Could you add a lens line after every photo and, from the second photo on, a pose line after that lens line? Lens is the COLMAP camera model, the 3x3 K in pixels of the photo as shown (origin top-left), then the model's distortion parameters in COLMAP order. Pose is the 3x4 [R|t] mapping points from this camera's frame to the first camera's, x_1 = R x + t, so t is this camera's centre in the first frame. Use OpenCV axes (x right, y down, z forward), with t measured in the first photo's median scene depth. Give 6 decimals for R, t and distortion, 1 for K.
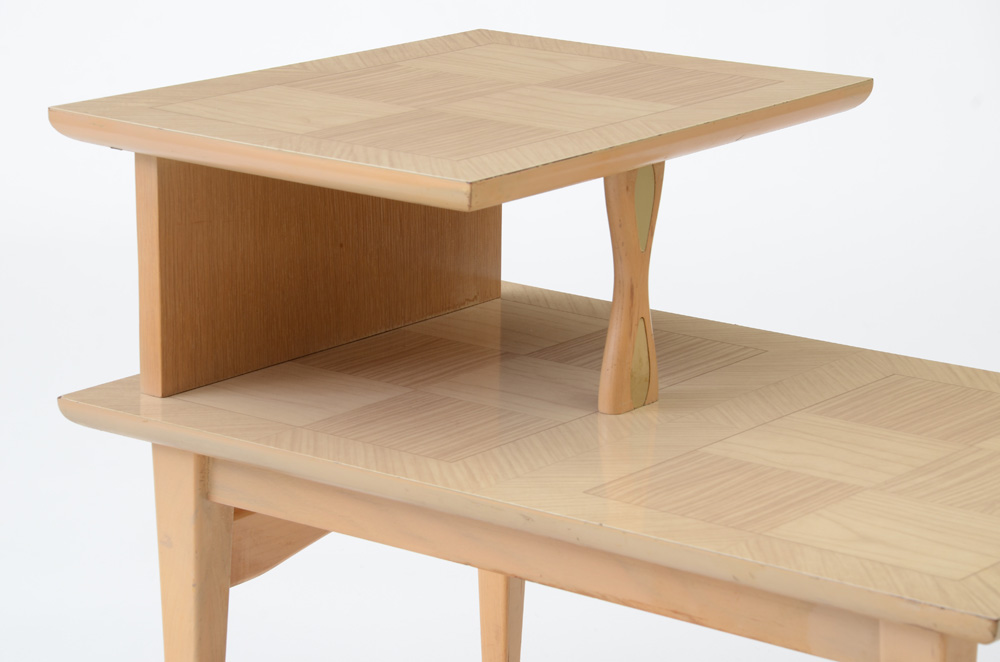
lens RADIAL K [[3173.0, 0, 500.3], [0, 3173.0, 335.9], [0, 0, 1]] dist [0.923182, 0.000000]
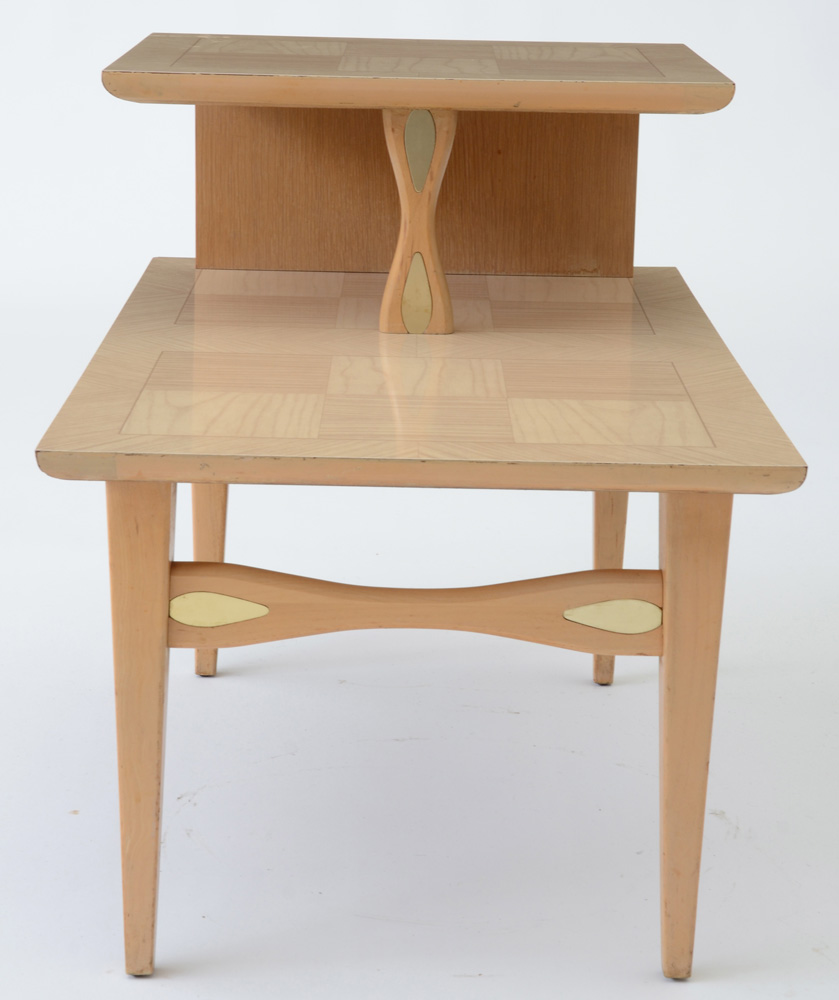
lens RADIAL K [[2442.1, 0, 430.1], [0, 2442.1, 326.2], [0, 0, 1]] dist [0.282310, 0.000000]
pose [[0.612210, 0.154074, -0.775538, 0.713715], [-0.210065, 0.977277, 0.028328, -0.005507], [0.762280, 0.145570, 0.630665, 0.461038]]
